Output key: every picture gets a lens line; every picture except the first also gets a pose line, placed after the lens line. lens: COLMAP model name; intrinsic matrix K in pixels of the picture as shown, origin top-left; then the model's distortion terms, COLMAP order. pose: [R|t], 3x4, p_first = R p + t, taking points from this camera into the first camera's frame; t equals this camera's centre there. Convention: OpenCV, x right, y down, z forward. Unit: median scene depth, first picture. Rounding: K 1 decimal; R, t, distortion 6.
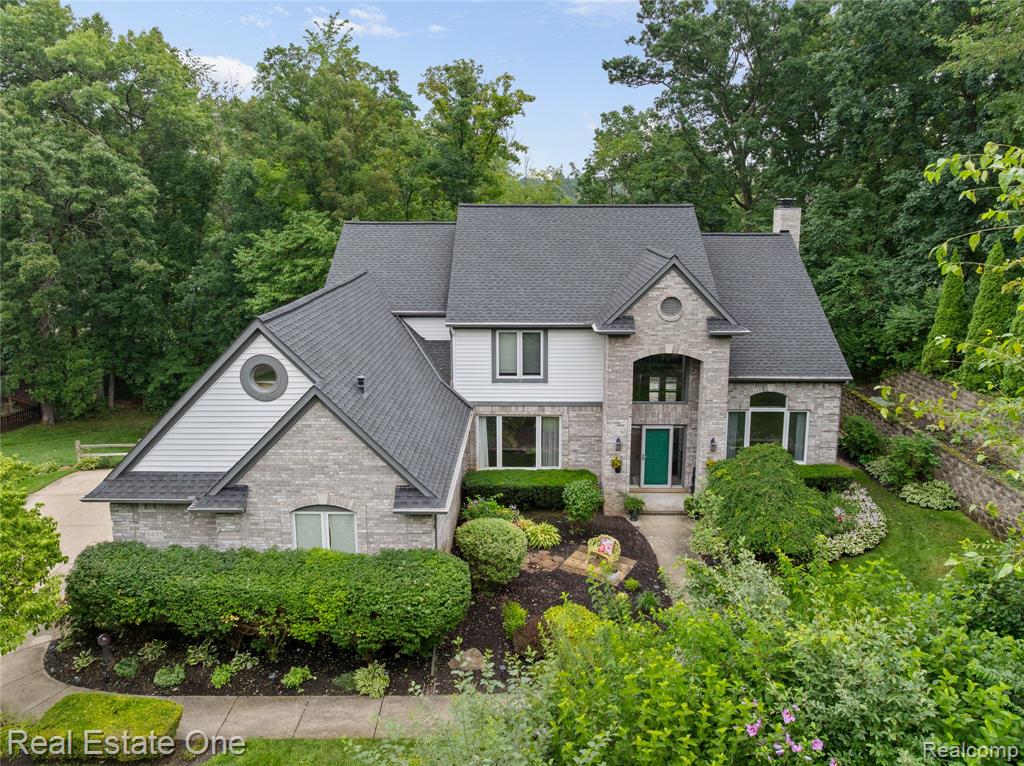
lens RADIAL K [[715.5, 0, 534.1], [0, 715.5, 334.3], [0, 0, 1]] dist [-0.033501, -0.000124]
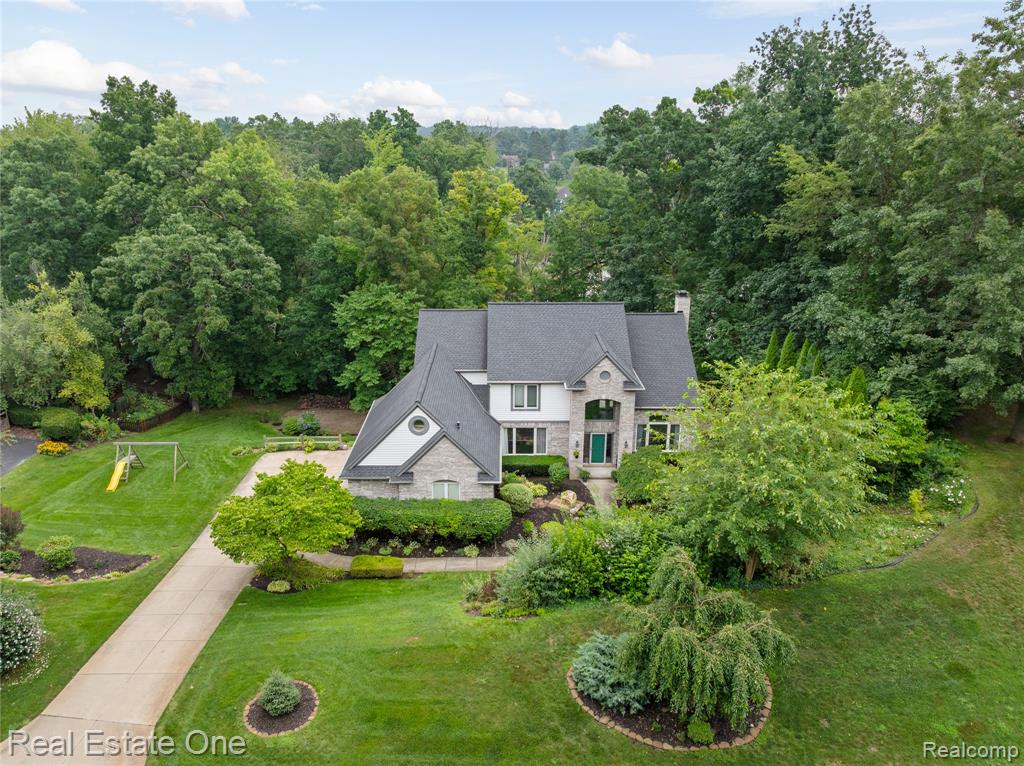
lens RADIAL K [[715.5, 0, 506.1], [0, 715.5, 382.7], [0, 0, 1]] dist [-0.033501, -0.000124]
pose [[0.999996, -0.000859, -0.002681, -0.070540], [0.001250, 0.988785, 0.149341, -0.305175], [0.002523, -0.149343, 0.988782, -0.908310]]
